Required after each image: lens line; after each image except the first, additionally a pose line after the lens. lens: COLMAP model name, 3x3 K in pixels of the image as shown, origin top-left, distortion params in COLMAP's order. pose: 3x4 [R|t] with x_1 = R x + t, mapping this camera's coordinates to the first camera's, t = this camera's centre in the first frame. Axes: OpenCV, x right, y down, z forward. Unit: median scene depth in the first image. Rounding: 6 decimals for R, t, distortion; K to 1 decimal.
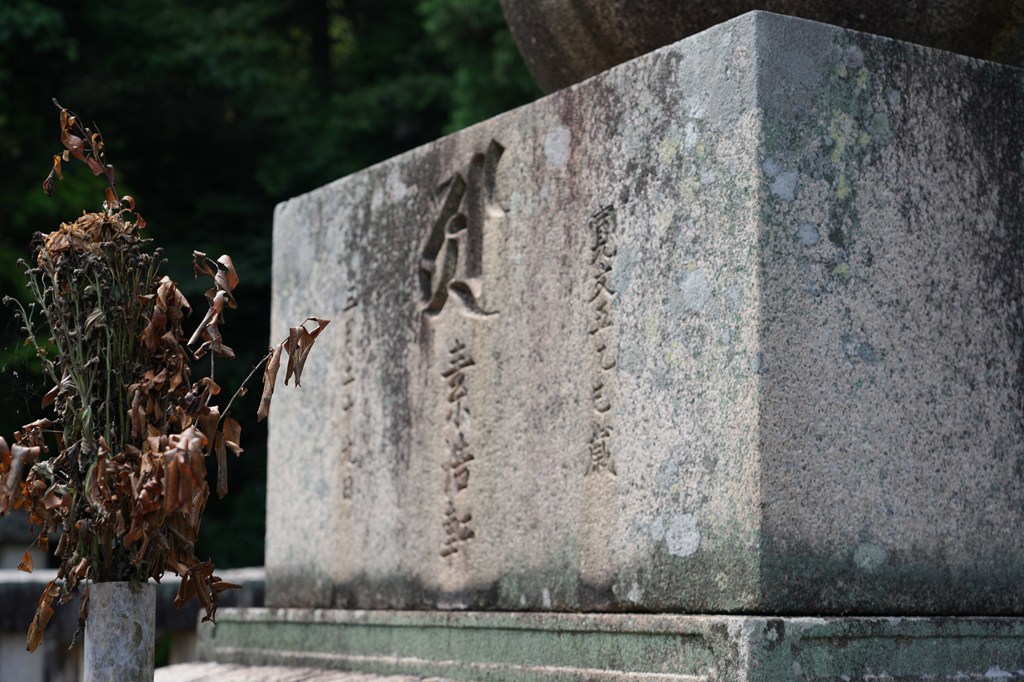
lens RADIAL K [[1925.8, 0, 512.0], [0, 1925.8, 341.0], [0, 0, 1]] dist [0.030390, 0.054090]
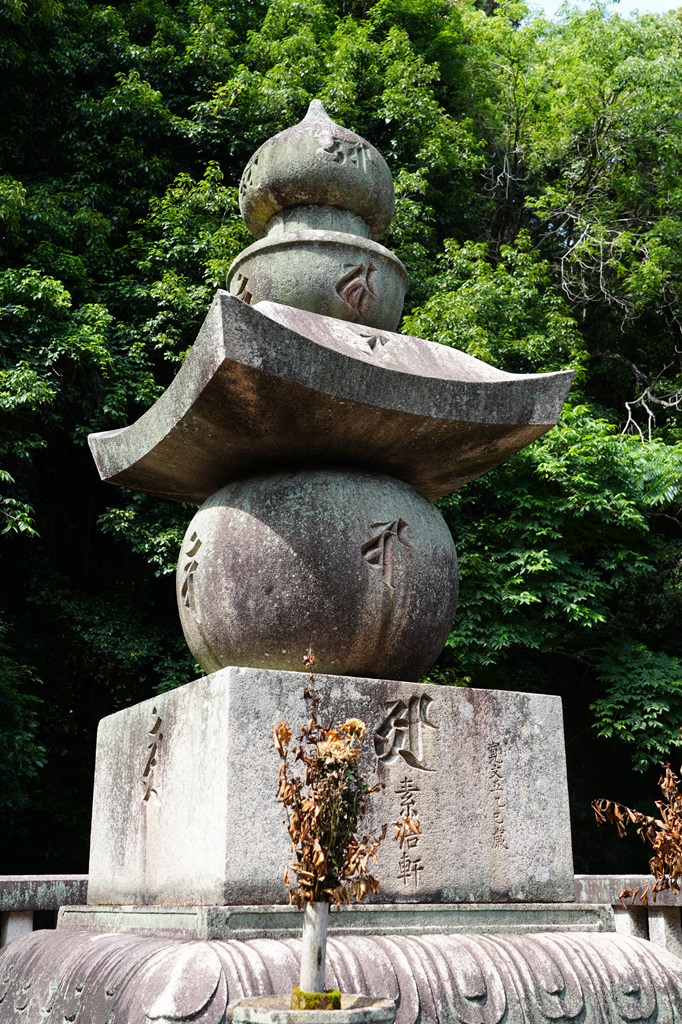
lens RADIAL K [[1176.2, 0, 341.0], [0, 1176.2, 512.0], [0, 0, 1]] dist [0.028093, 0.002228]
pose [[0.044025, 0.295509, 0.954325, -1.582297], [-0.136783, 0.948038, -0.287252, 0.122495], [-0.989622, -0.117889, 0.082158, 1.100037]]
